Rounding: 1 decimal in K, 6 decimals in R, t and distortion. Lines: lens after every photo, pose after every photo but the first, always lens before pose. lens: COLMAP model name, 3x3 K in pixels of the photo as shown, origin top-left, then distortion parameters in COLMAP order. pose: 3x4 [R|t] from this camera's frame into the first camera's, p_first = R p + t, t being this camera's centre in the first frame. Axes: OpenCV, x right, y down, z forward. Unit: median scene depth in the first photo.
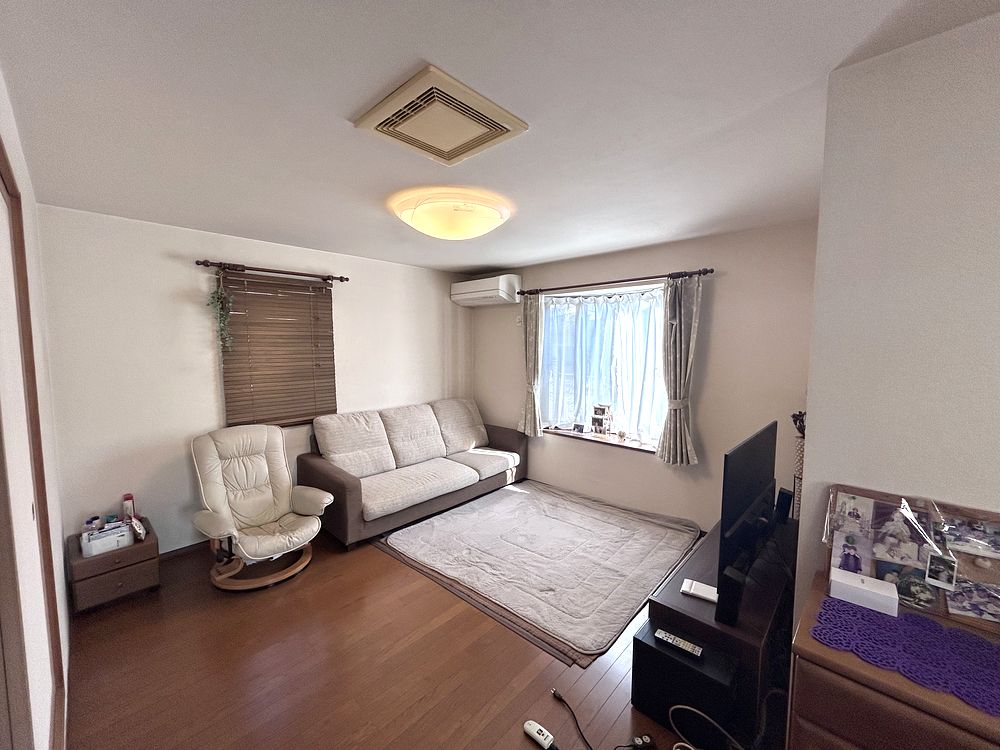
lens RADIAL K [[401.7, 0, 497.0], [0, 401.7, 370.6], [0, 0, 1]] dist [0.000632, 0.000620]
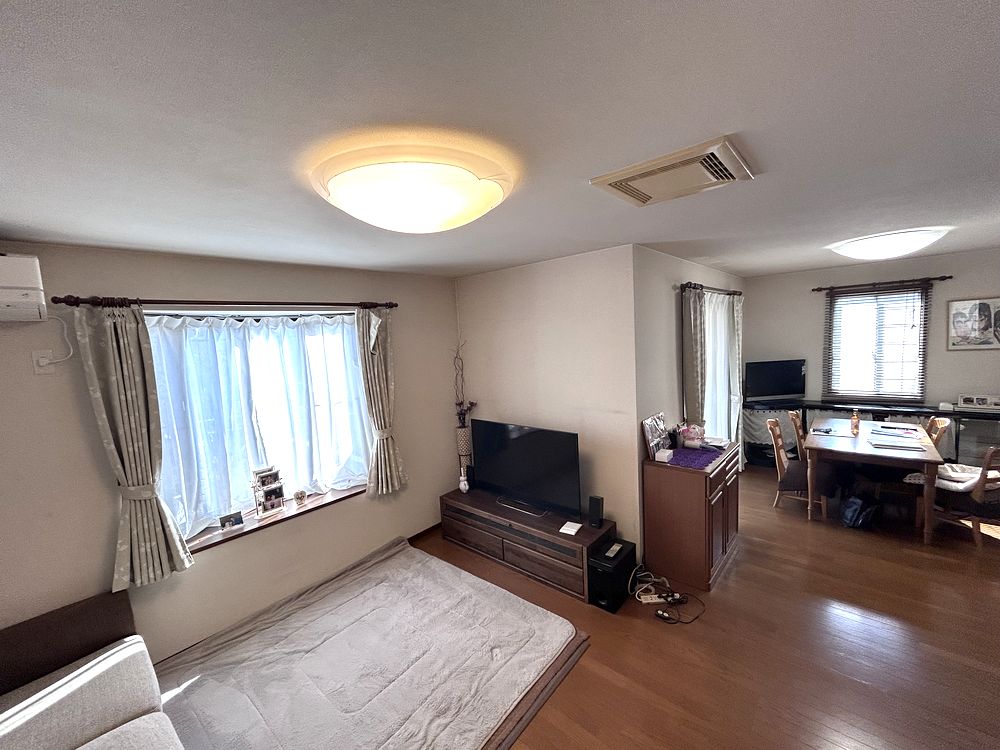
lens RADIAL K [[401.7, 0, 501.7], [0, 401.7, 372.0], [0, 0, 1]] dist [0.000632, 0.000620]
pose [[-0.033041, -0.093493, 0.995072, -0.459411], [0.122774, 0.987695, 0.096876, -0.107348], [-0.991884, 0.125370, -0.021156, 0.588250]]
